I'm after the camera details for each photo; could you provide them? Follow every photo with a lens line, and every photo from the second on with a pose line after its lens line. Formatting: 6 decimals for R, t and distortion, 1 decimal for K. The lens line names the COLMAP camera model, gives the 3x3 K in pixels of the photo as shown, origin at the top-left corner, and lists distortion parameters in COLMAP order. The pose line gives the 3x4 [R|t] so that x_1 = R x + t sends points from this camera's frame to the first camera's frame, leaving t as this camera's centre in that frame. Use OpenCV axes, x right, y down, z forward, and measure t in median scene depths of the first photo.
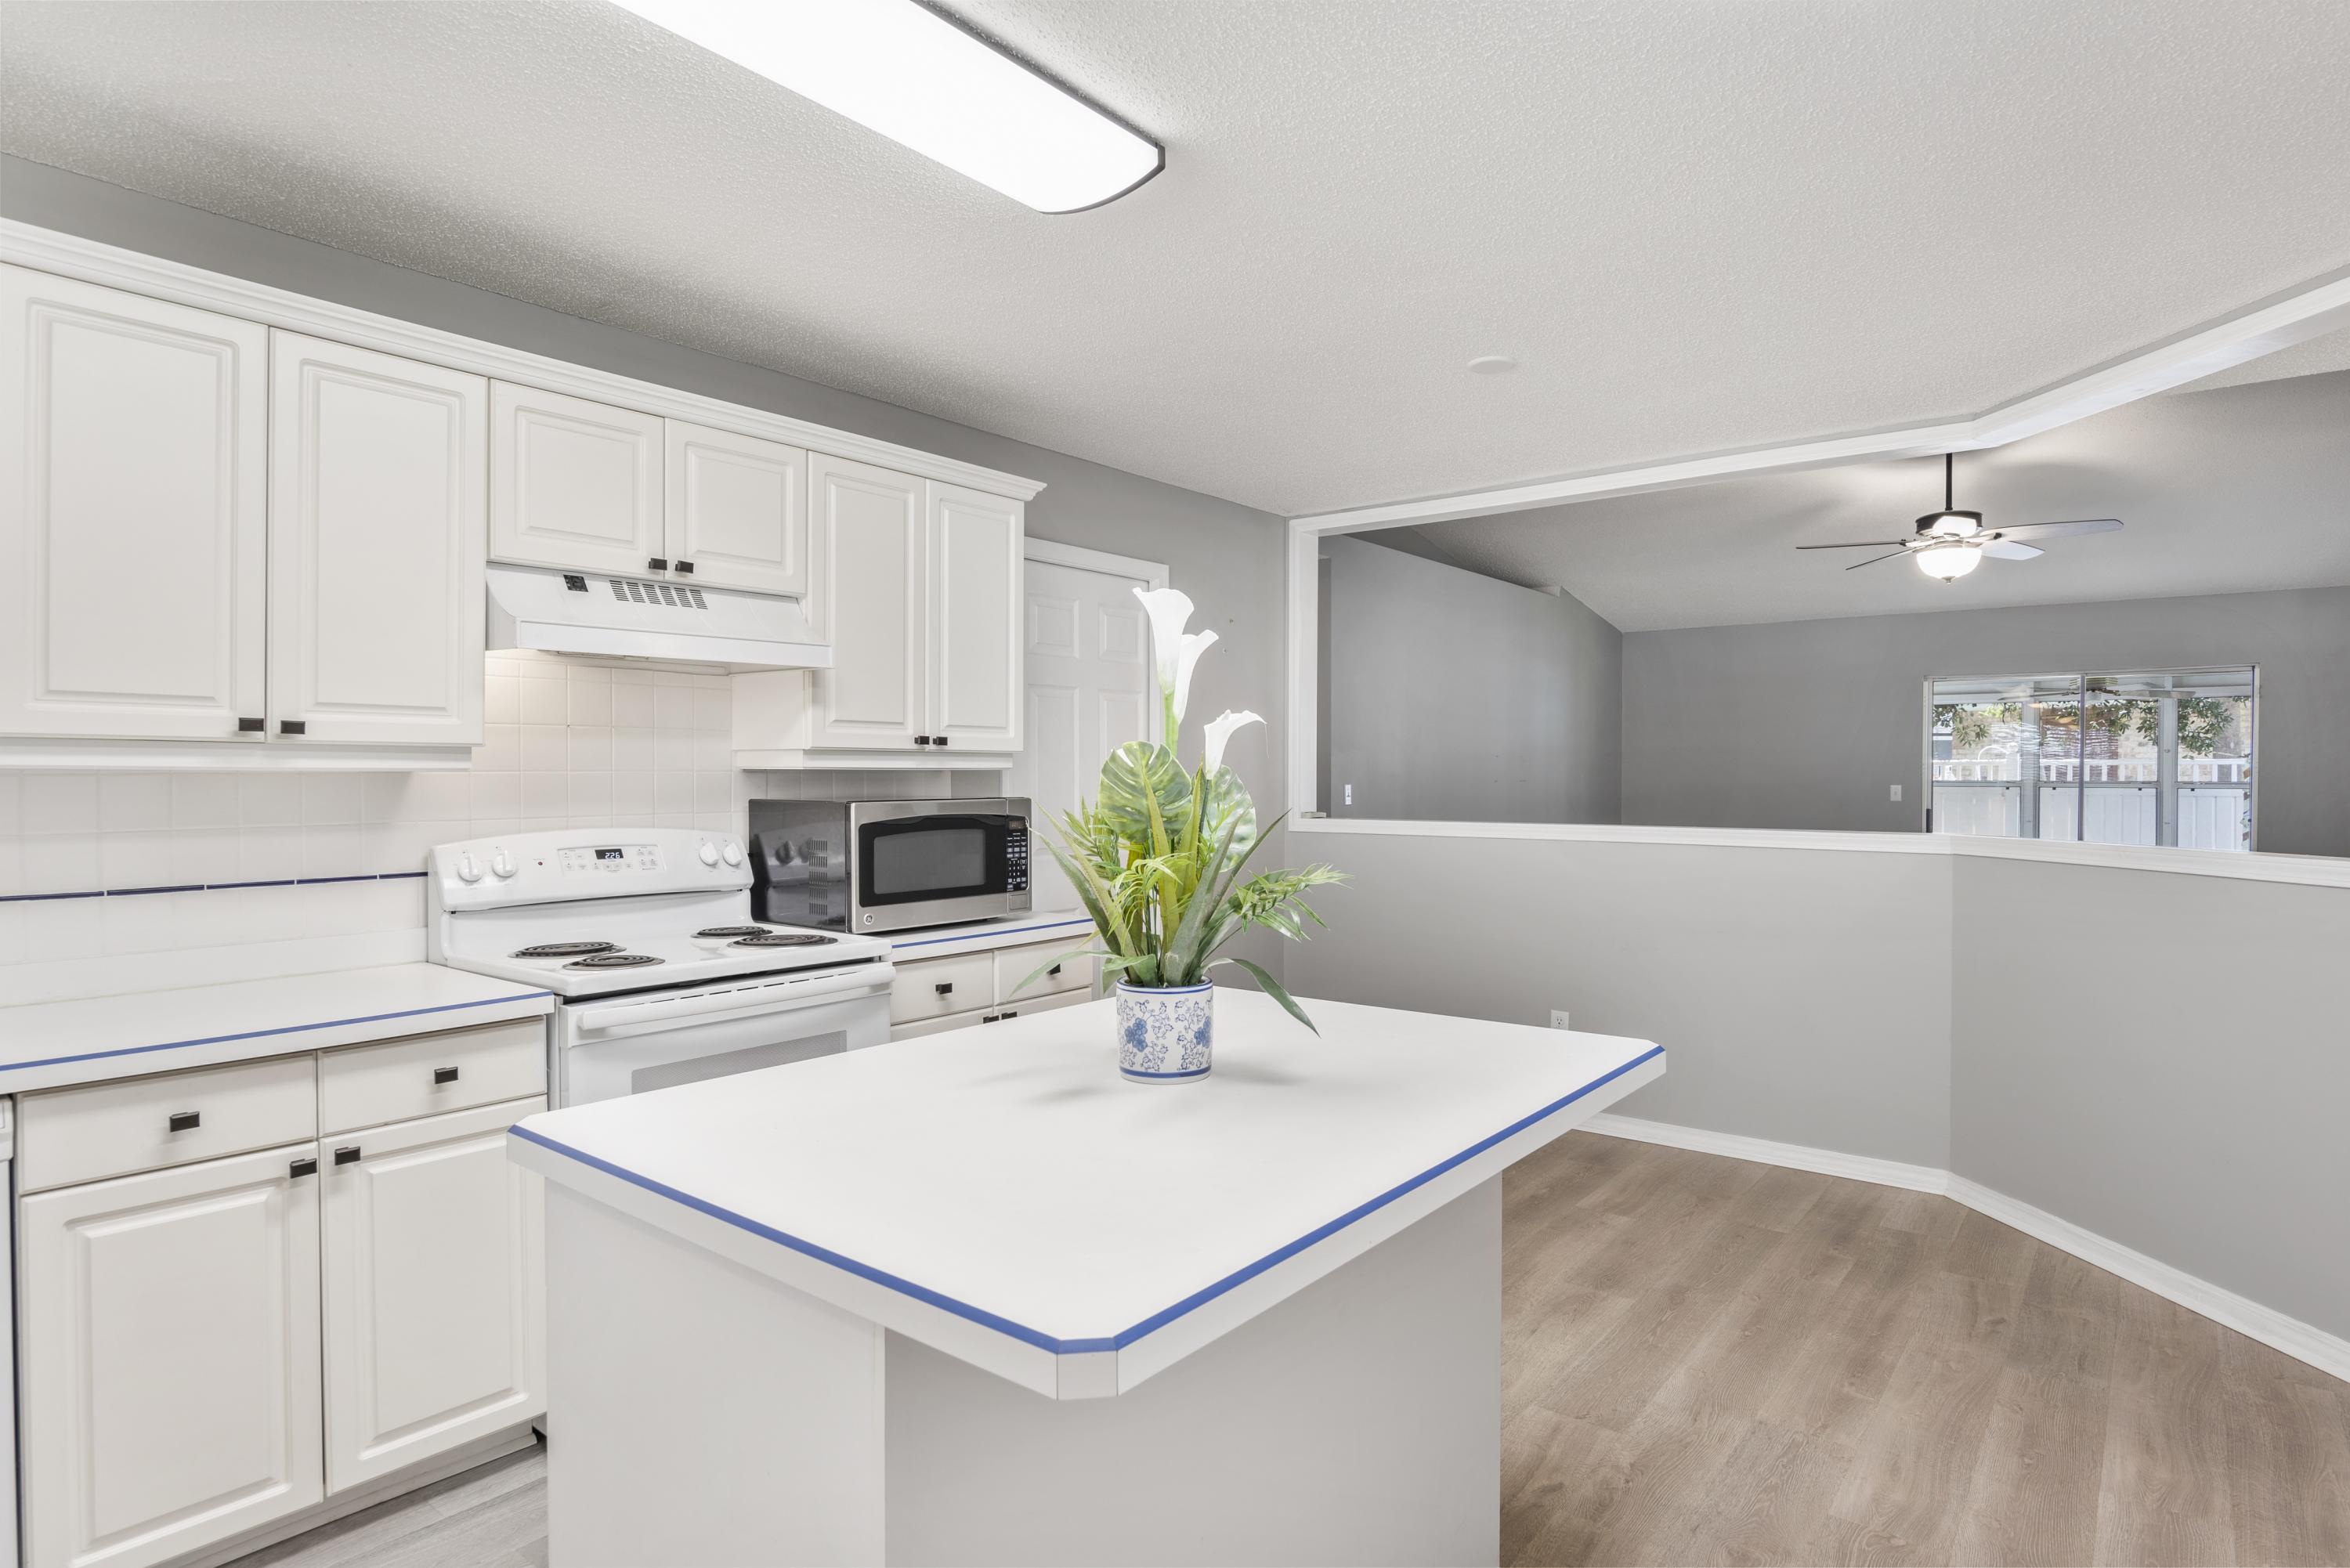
lens RADIAL K [[1259.0, 0, 1175.0], [0, 1259.0, 784.0], [0, 0, 1]] dist [-0.002248, -0.000921]
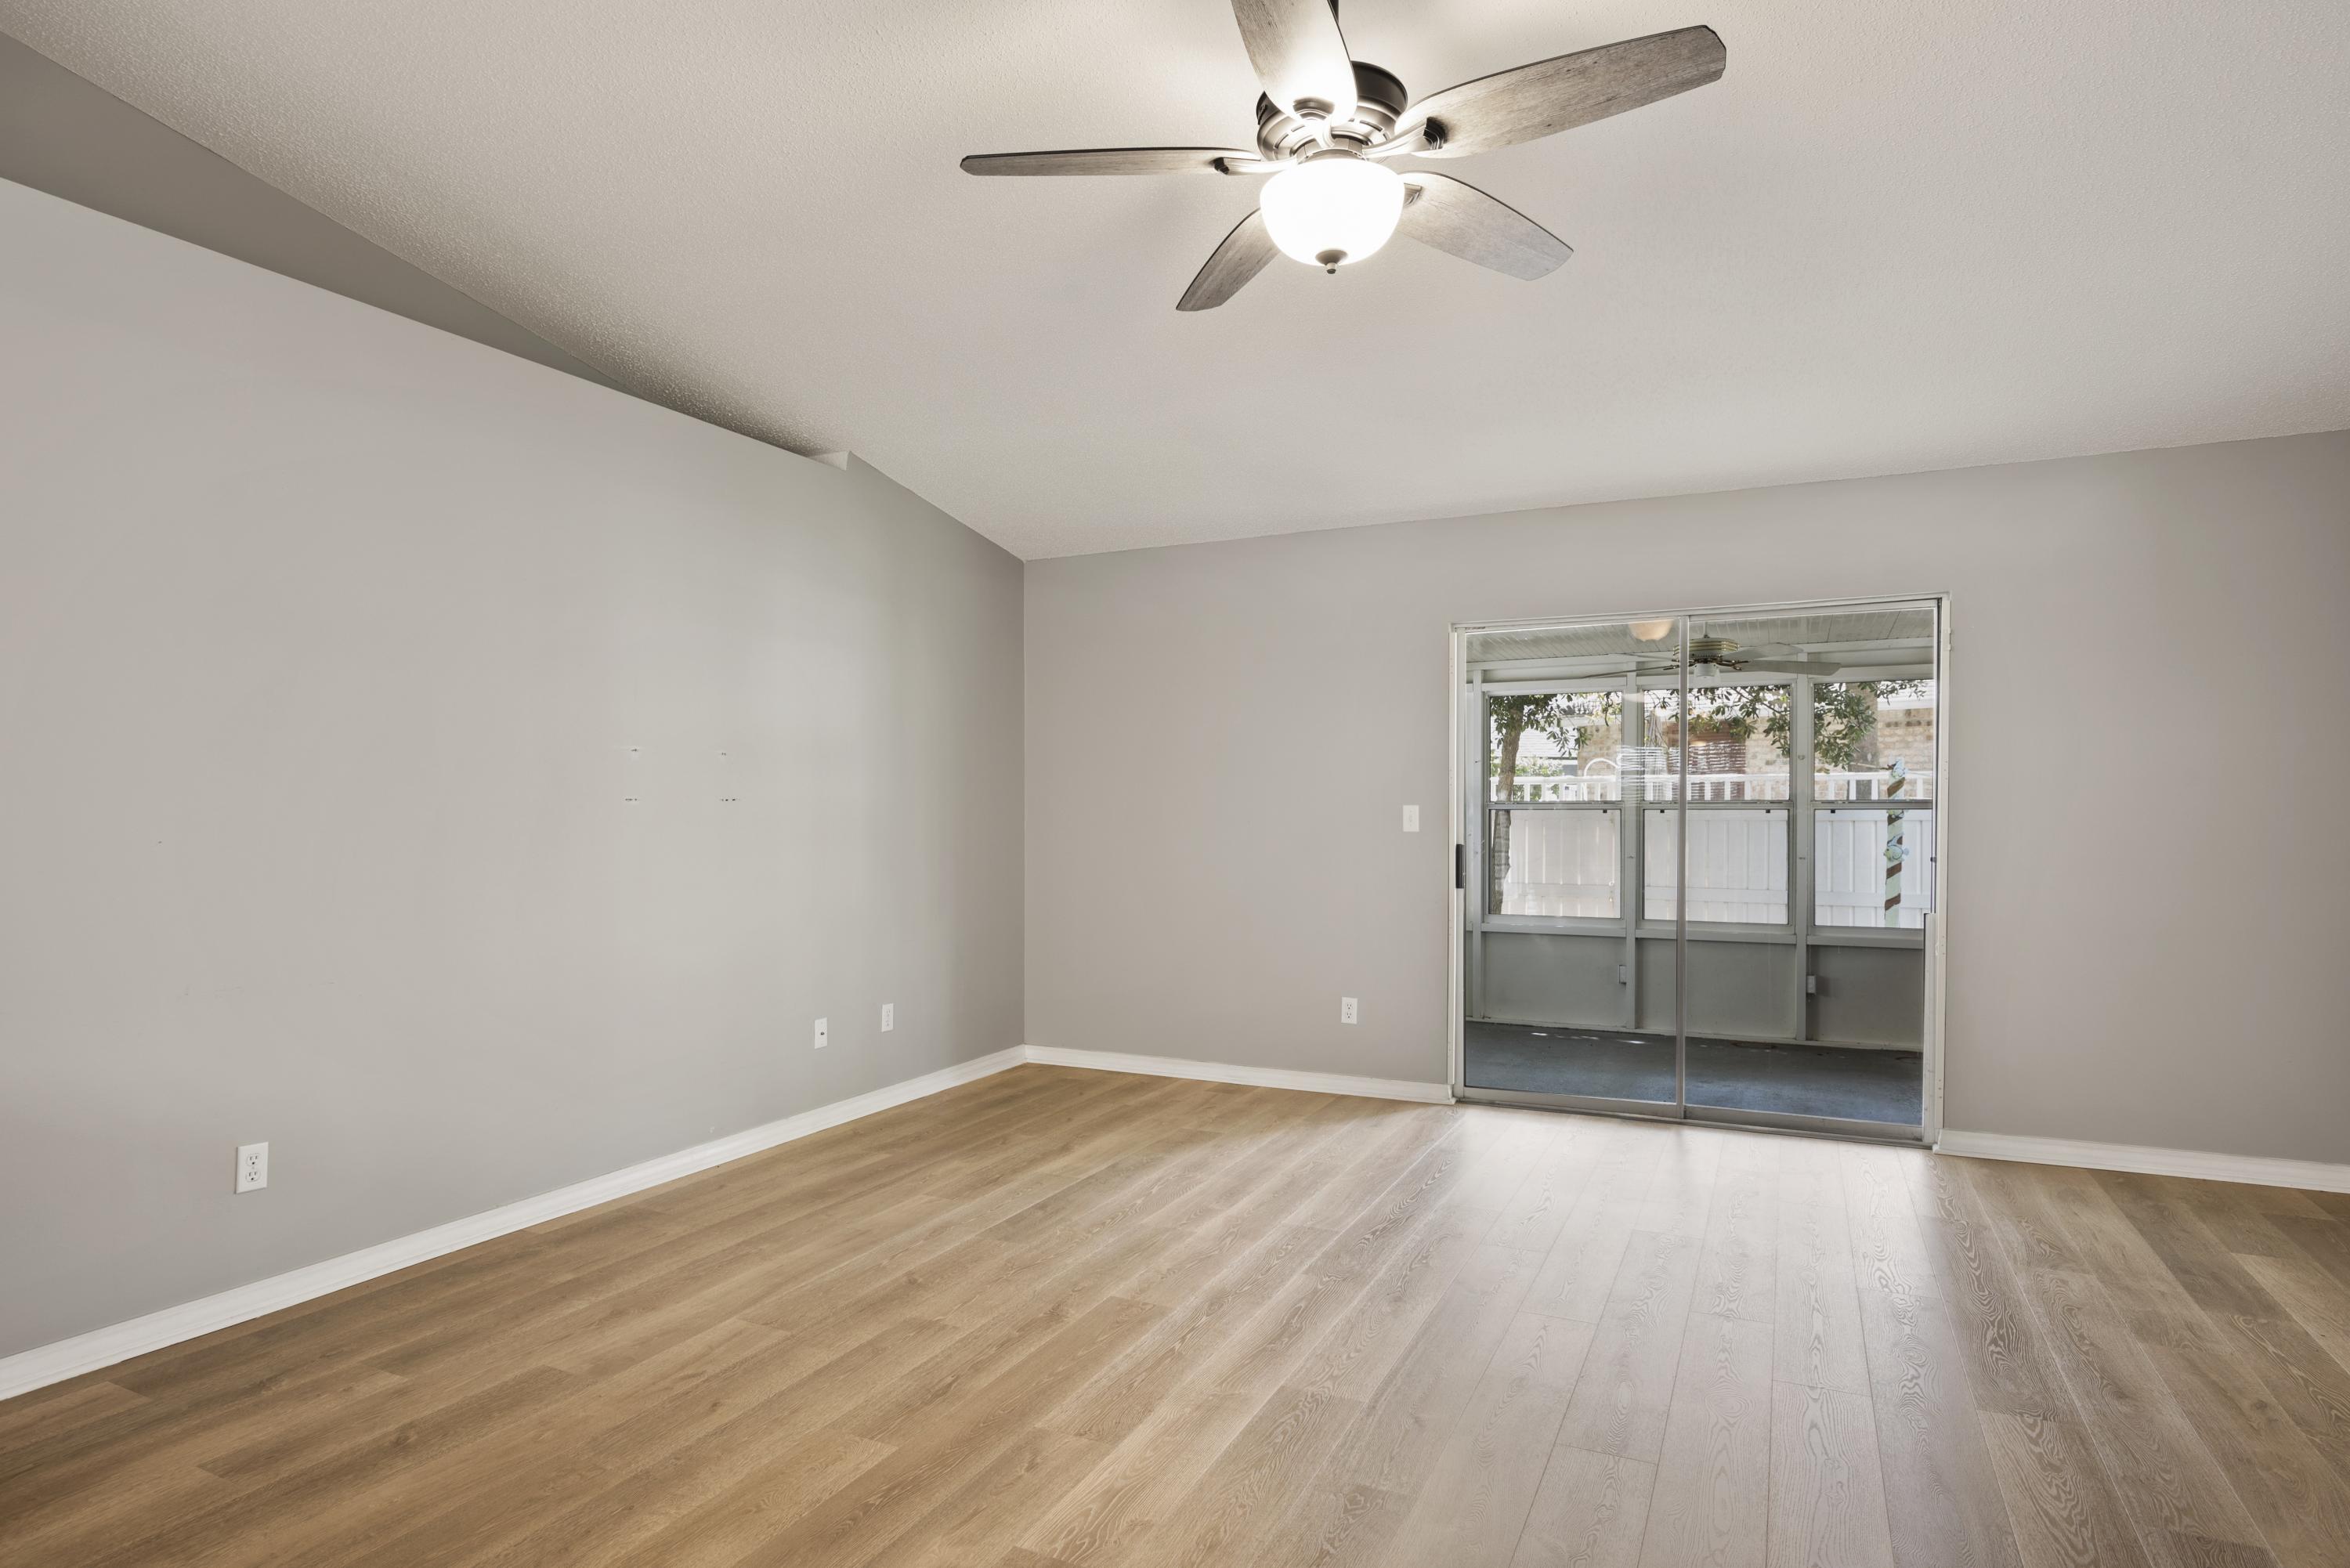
lens RADIAL K [[1280.0, 0, 1165.0], [0, 1280.0, 813.5], [0, 0, 1]] dist [-0.004665, -0.002379]
pose [[0.977379, -0.007658, 0.211356, 0.279240], [0.008629, 0.999956, -0.003670, 0.005333], [-0.211319, 0.005411, 0.977402, 0.363007]]
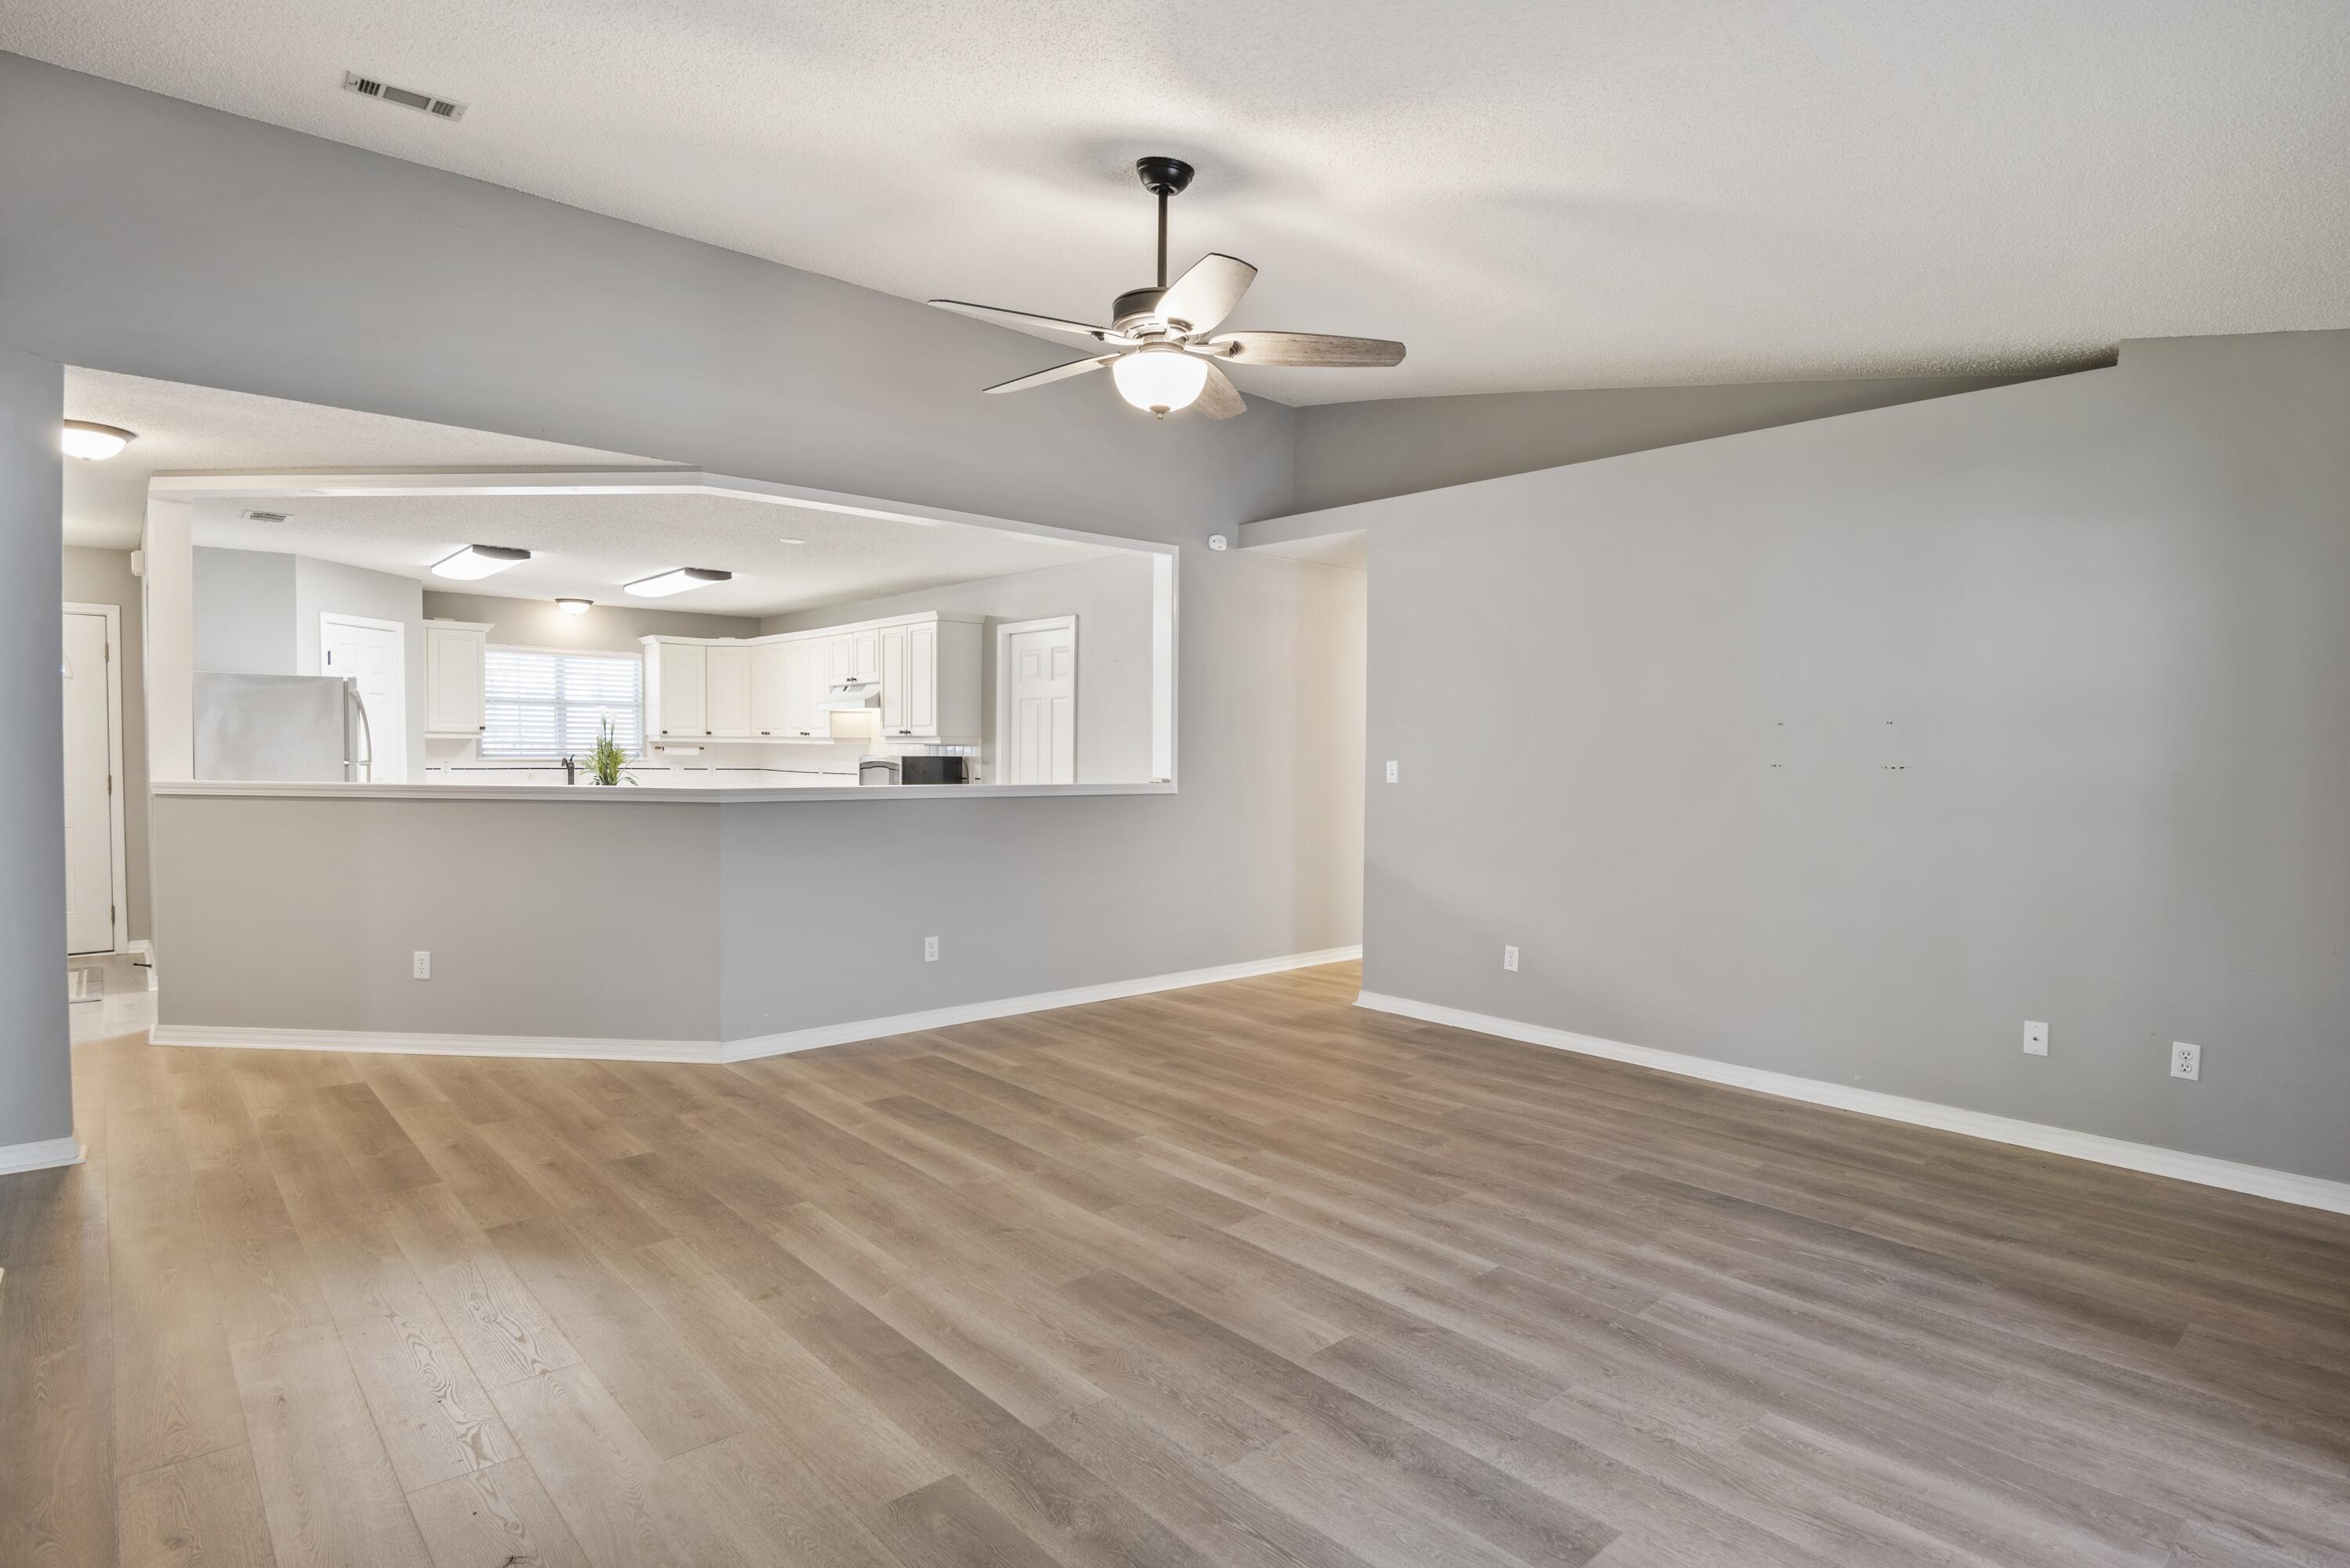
lens RADIAL K [[1246.1, 0, 1162.0], [0, 1246.1, 785.1], [0, 0, 1]] dist [-0.010514, -0.000089]
pose [[-0.188539, 0.022710, -0.981803, 0.695561], [-0.021897, 0.999387, 0.027322, -0.001831], [0.981821, 0.026650, -0.187926, 0.651567]]
